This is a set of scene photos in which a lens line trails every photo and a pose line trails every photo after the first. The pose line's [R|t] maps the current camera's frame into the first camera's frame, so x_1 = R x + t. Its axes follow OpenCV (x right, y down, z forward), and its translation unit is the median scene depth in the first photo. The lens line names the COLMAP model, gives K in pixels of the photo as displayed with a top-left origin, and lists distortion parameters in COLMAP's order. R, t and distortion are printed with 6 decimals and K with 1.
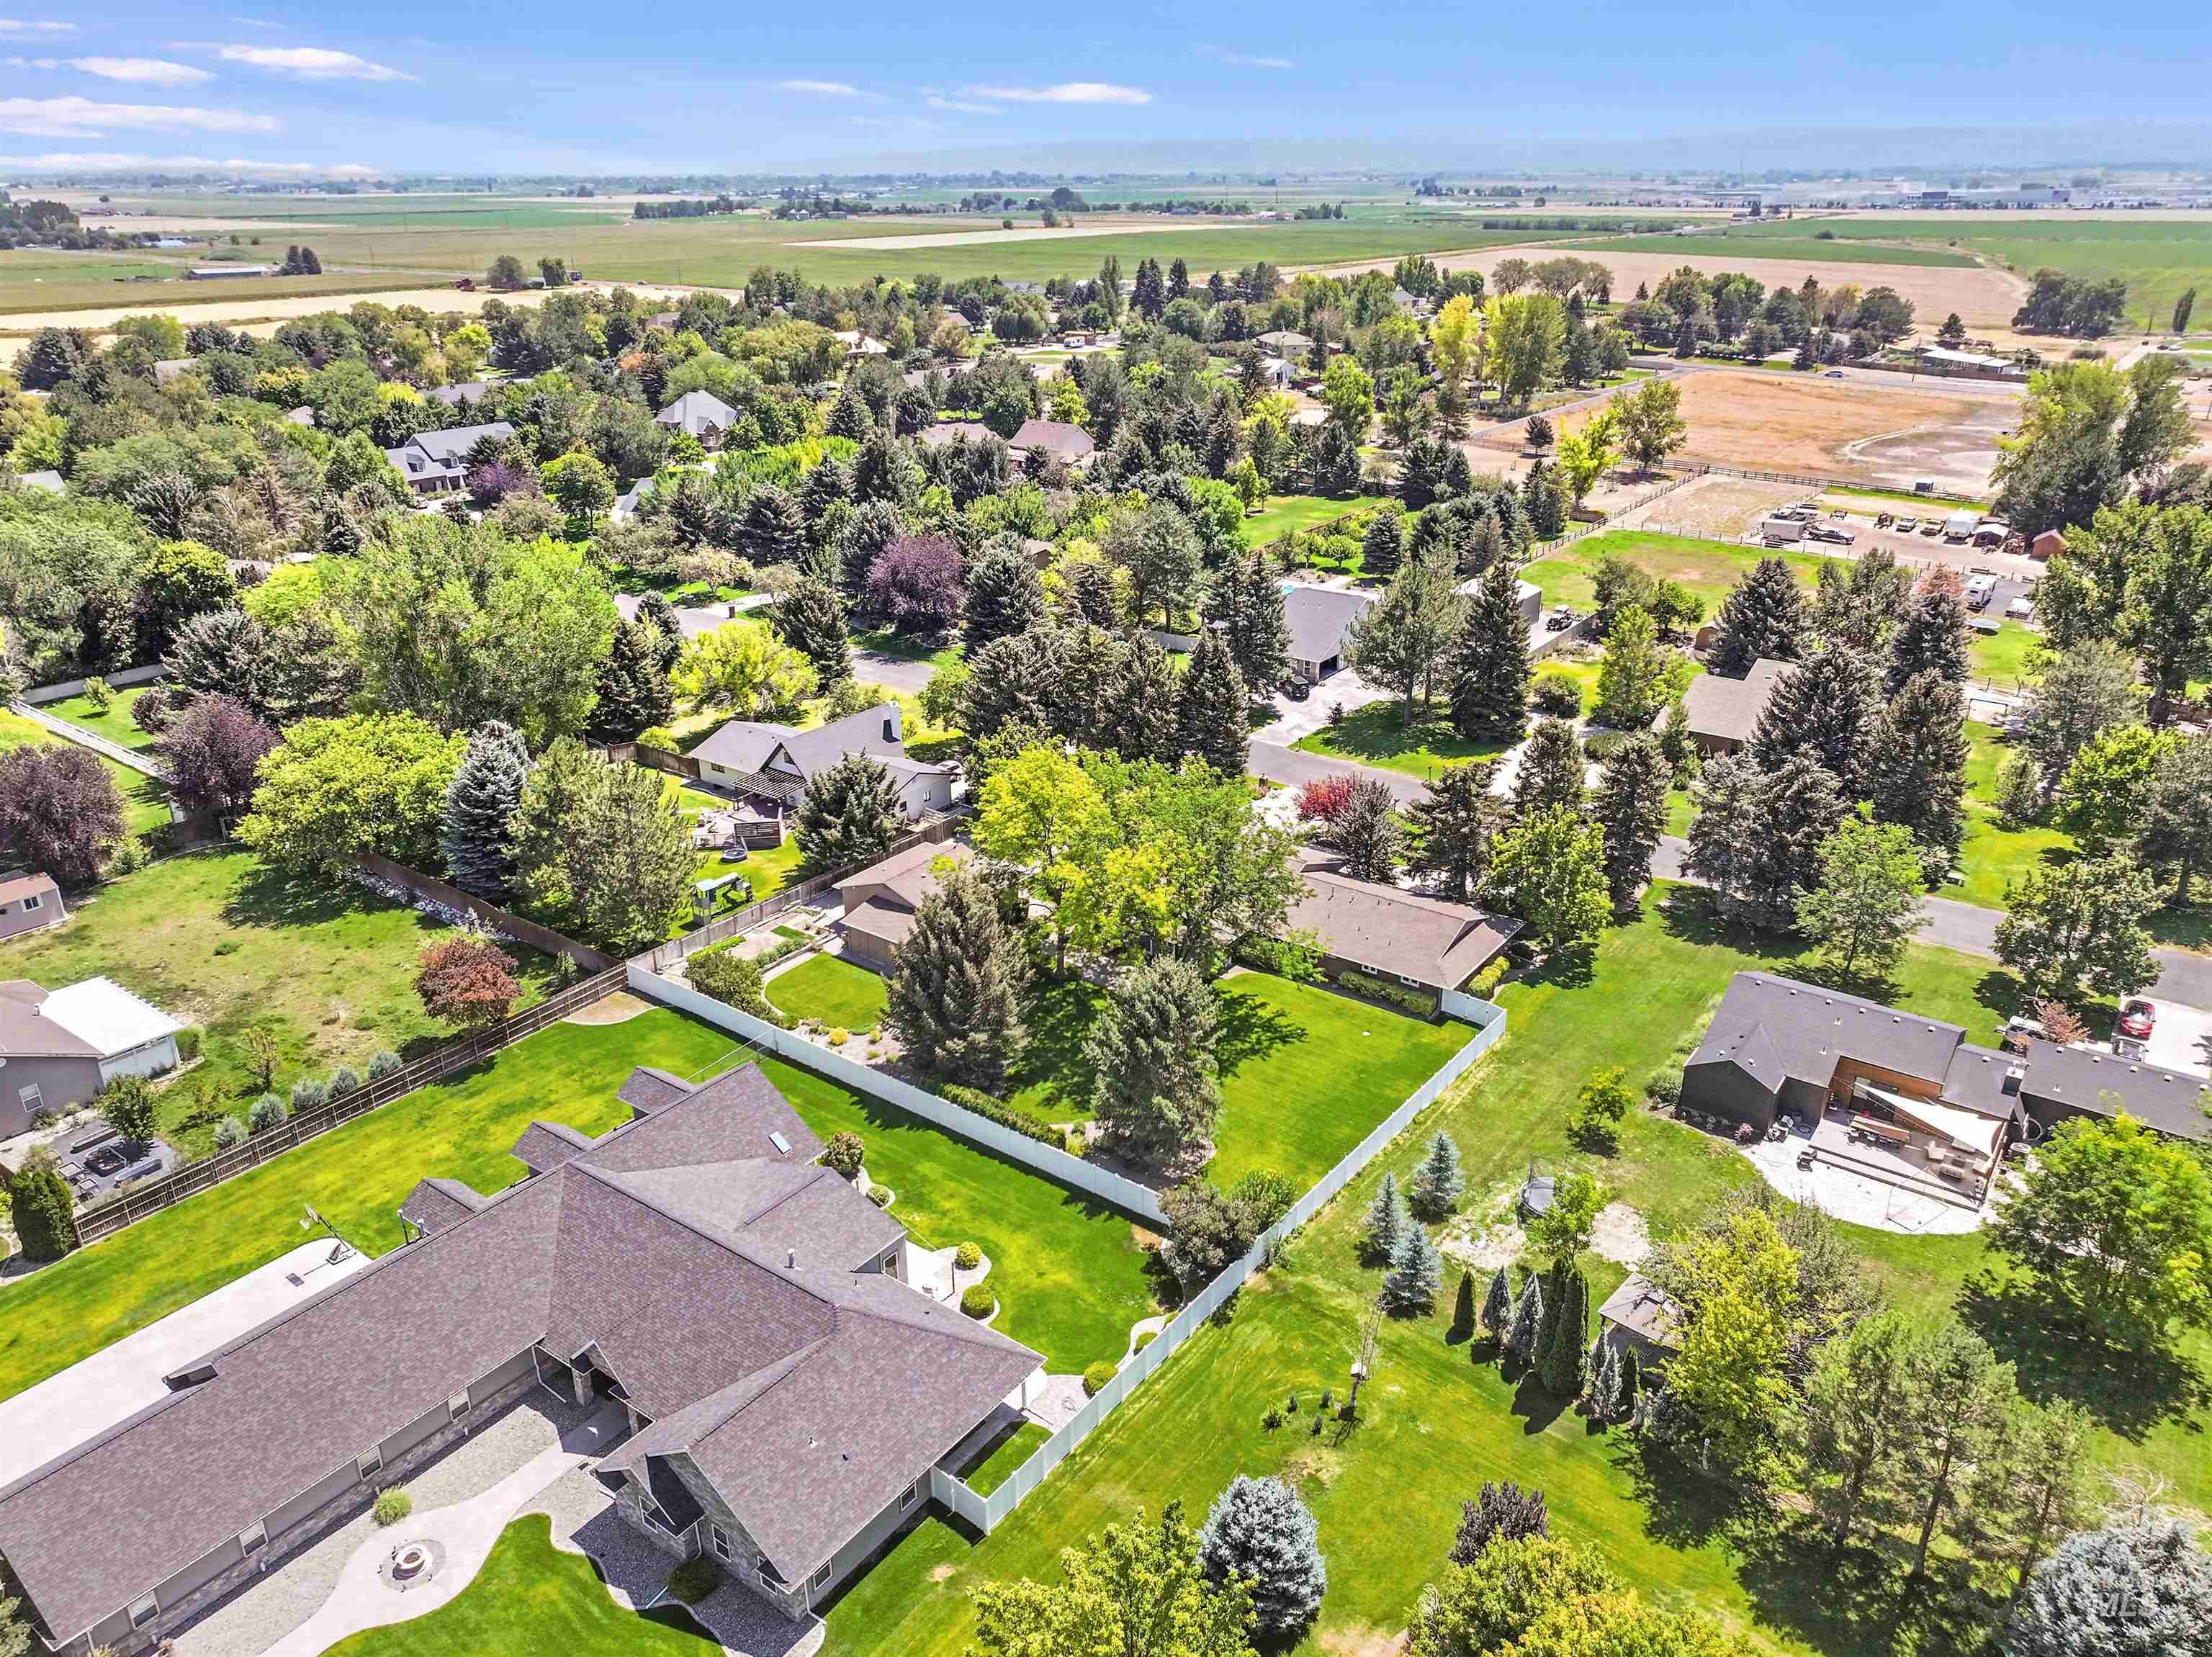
lens RADIAL K [[1546.9, 0, 1106.4], [0, 1546.9, 787.6], [0, 0, 1]] dist [0.035991, 0.001037]
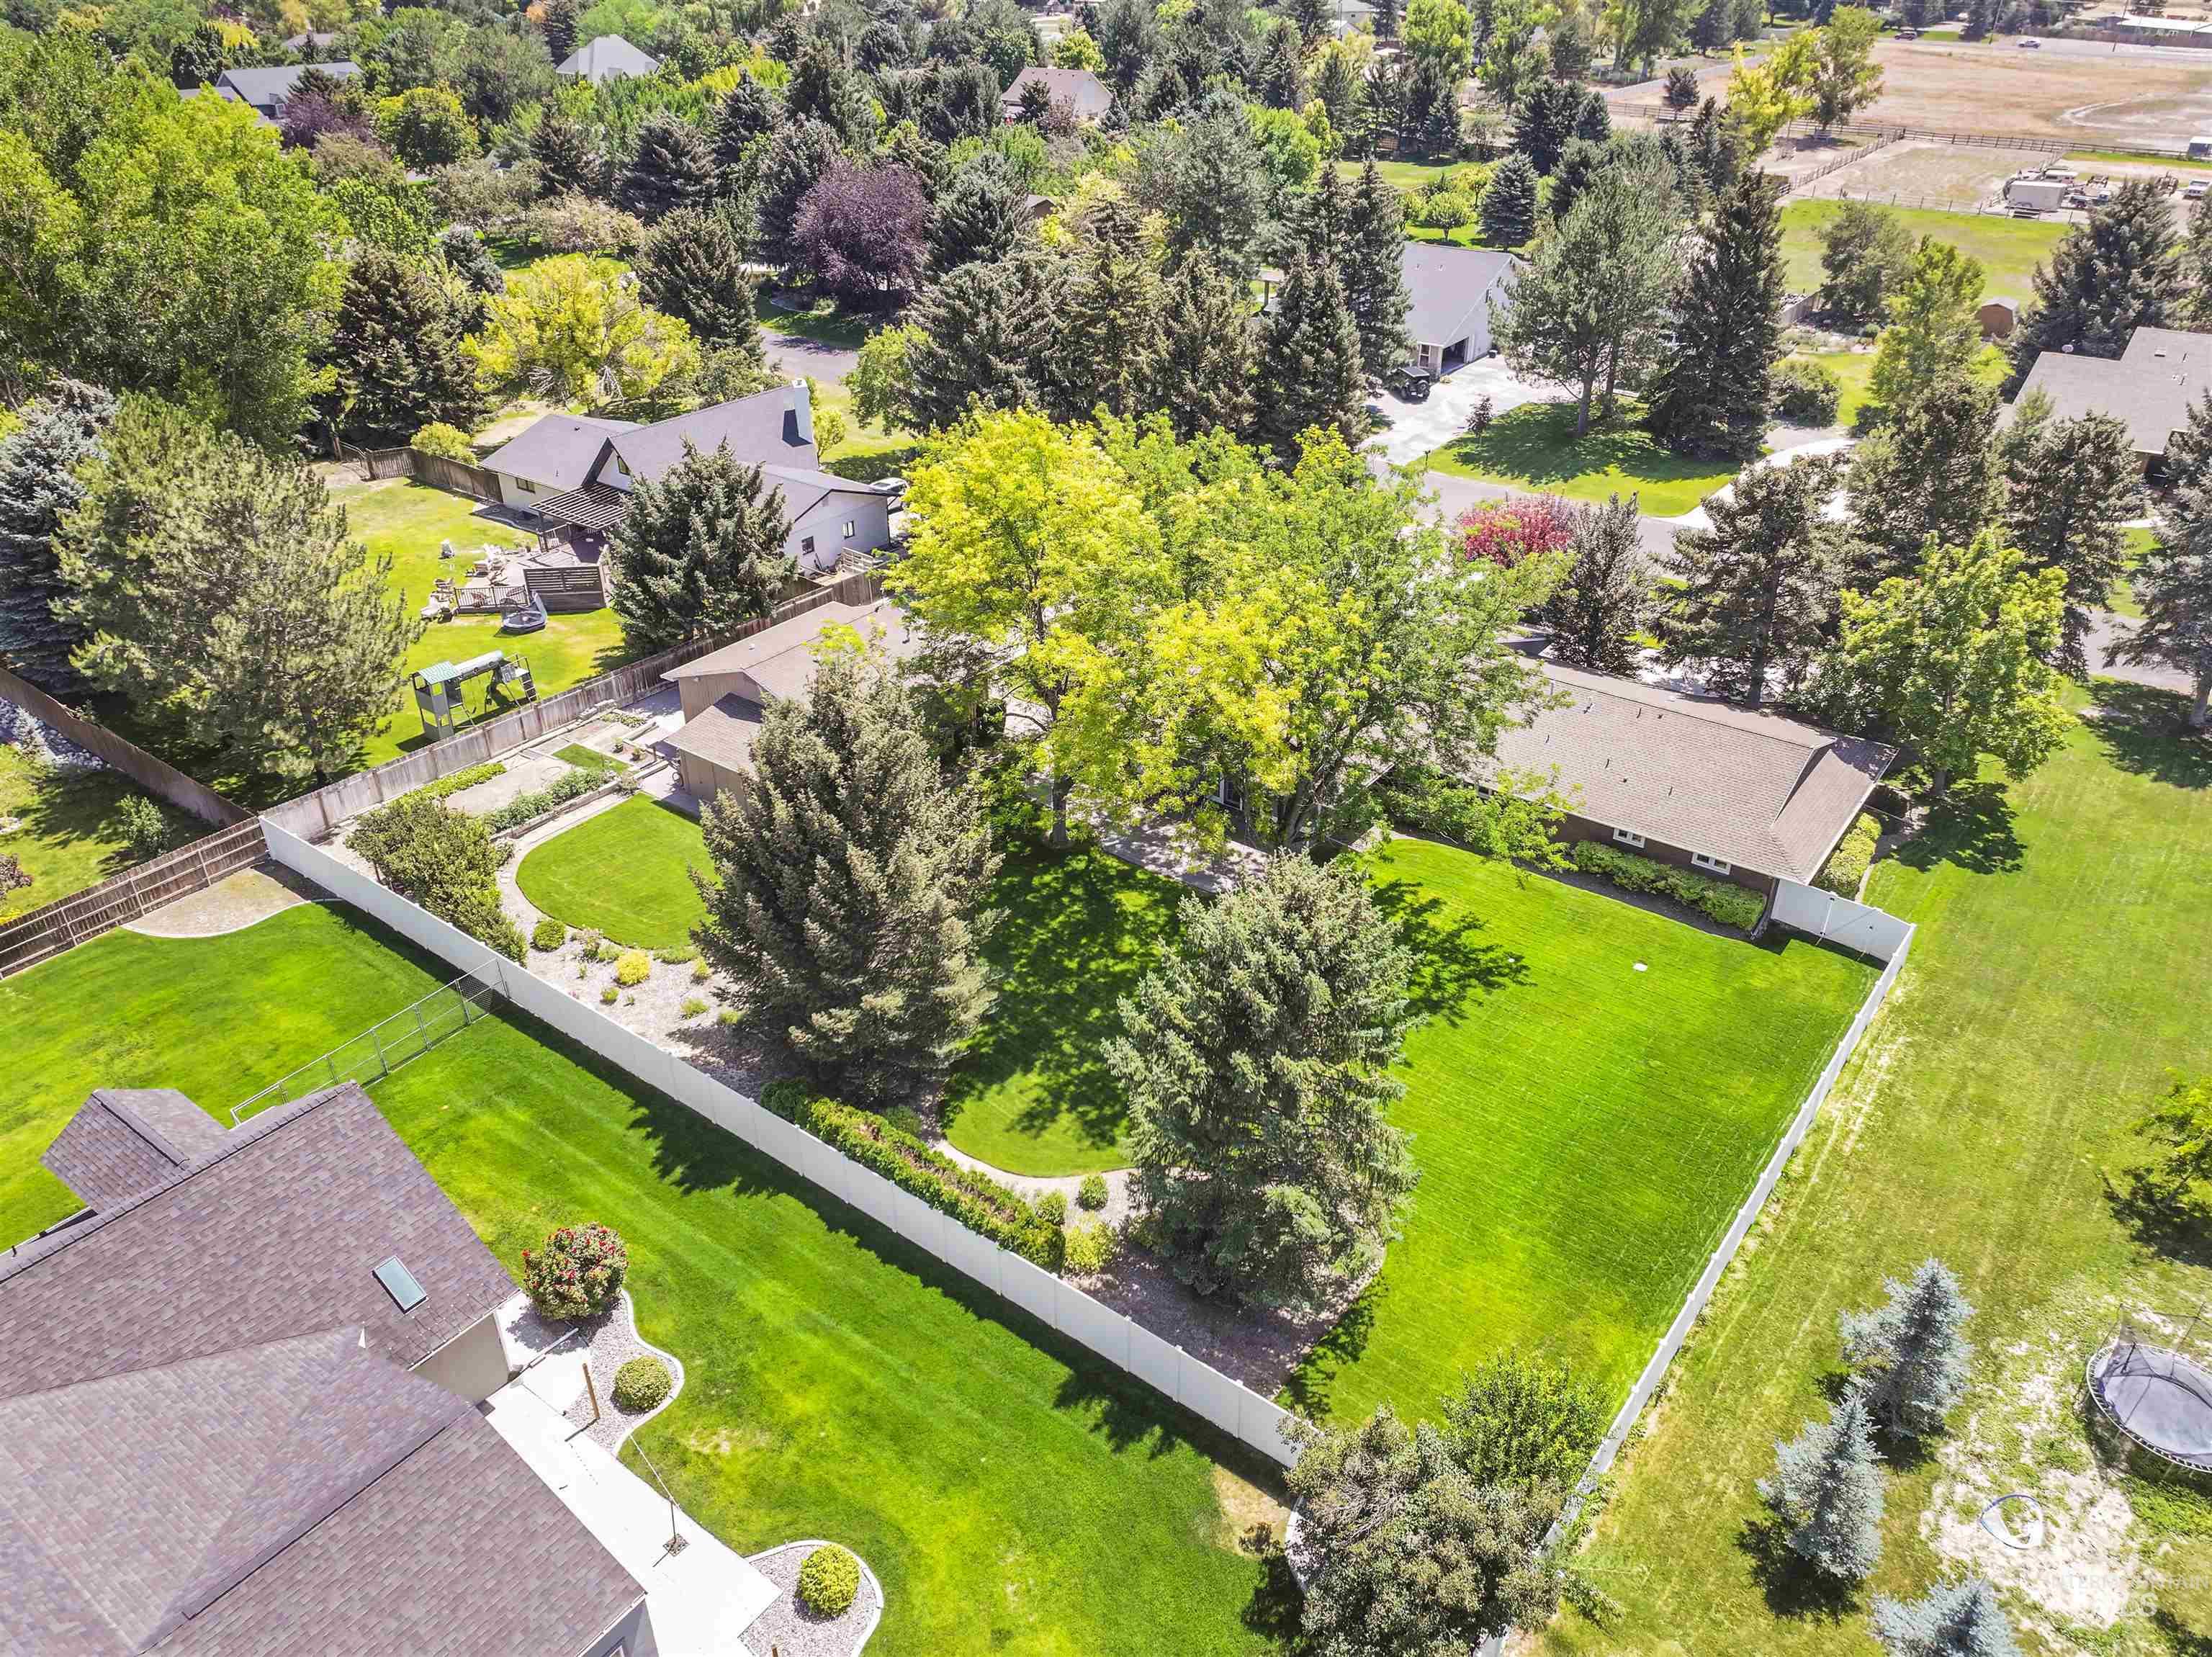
lens RADIAL K [[1559.2, 0, 1106.0], [0, 1559.2, 828.5], [0, 0, 1]] dist [0.007893, 0.007282]
pose [[0.999959, 0.006726, -0.005980, -0.008797], [-0.005635, 0.985996, 0.166676, 0.021310], [0.007017, -0.166635, 0.985994, 0.407466]]
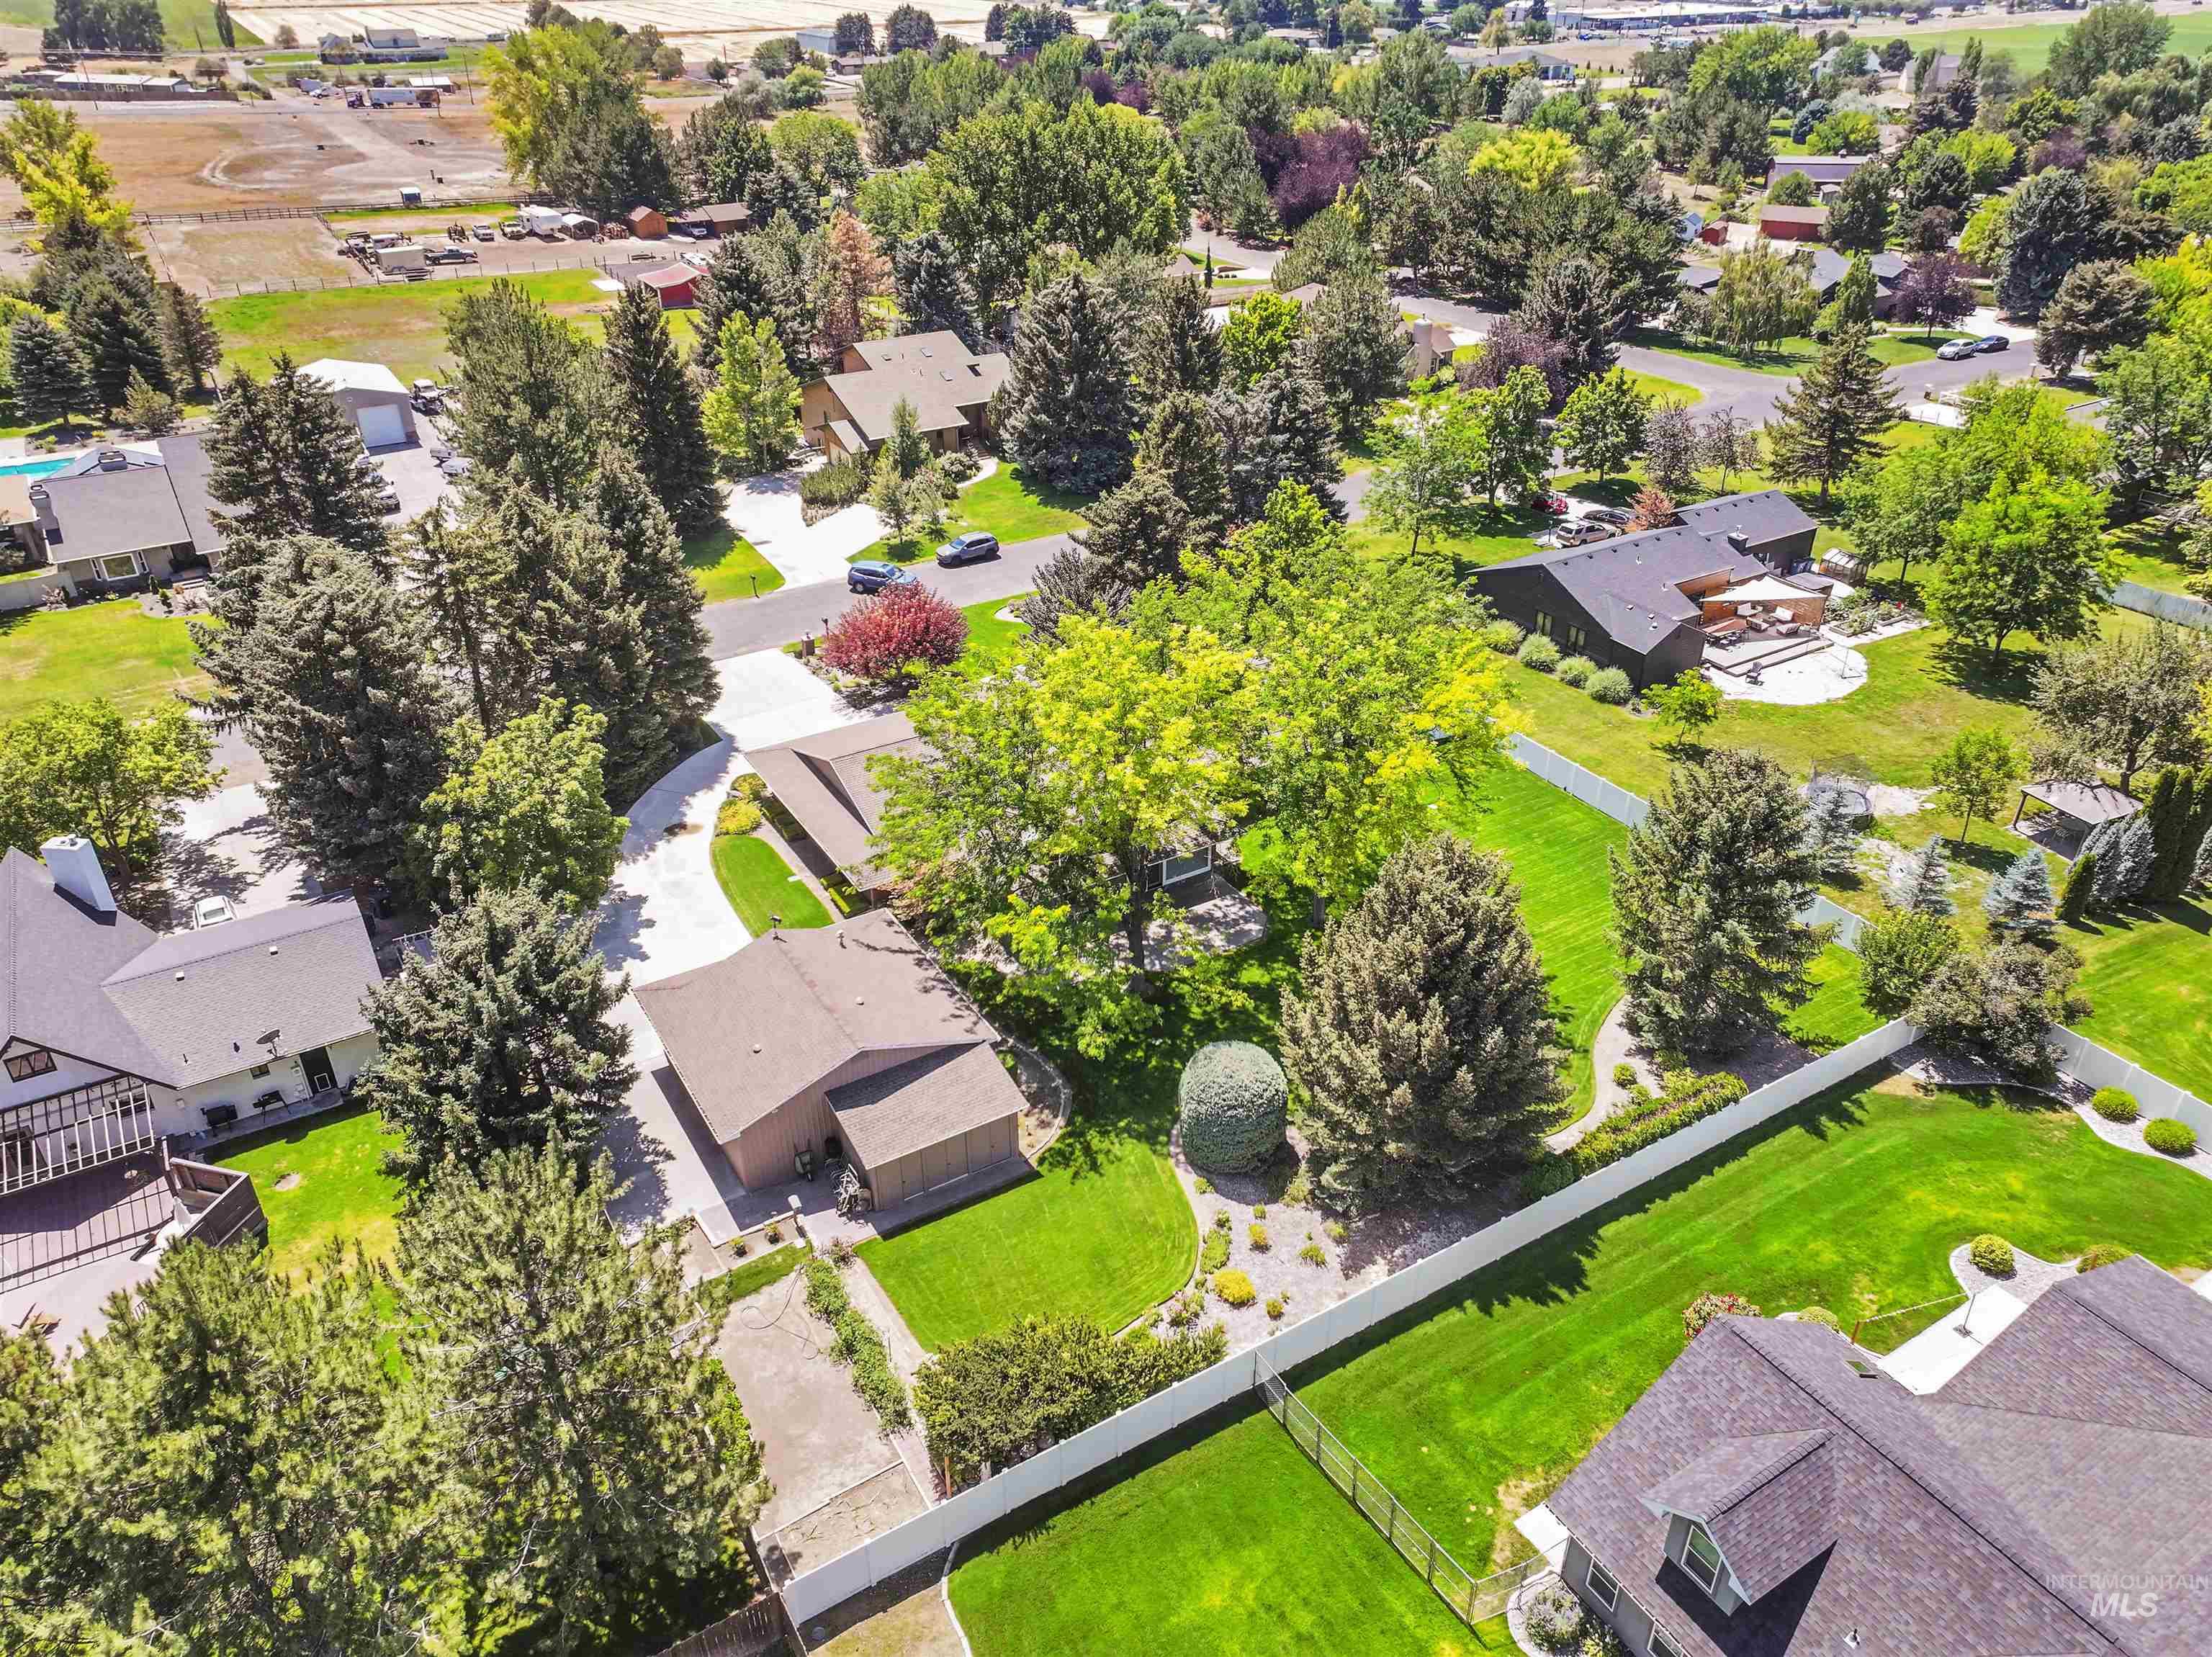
lens RADIAL K [[1559.2, 0, 1106.0], [0, 1559.2, 828.5], [0, 0, 1]] dist [0.007893, 0.007282]
pose [[0.373714, -0.460670, 0.805060, -0.441196], [0.330327, 0.877142, 0.348577, -0.133310], [-0.866731, 0.135665, 0.479972, 0.645199]]
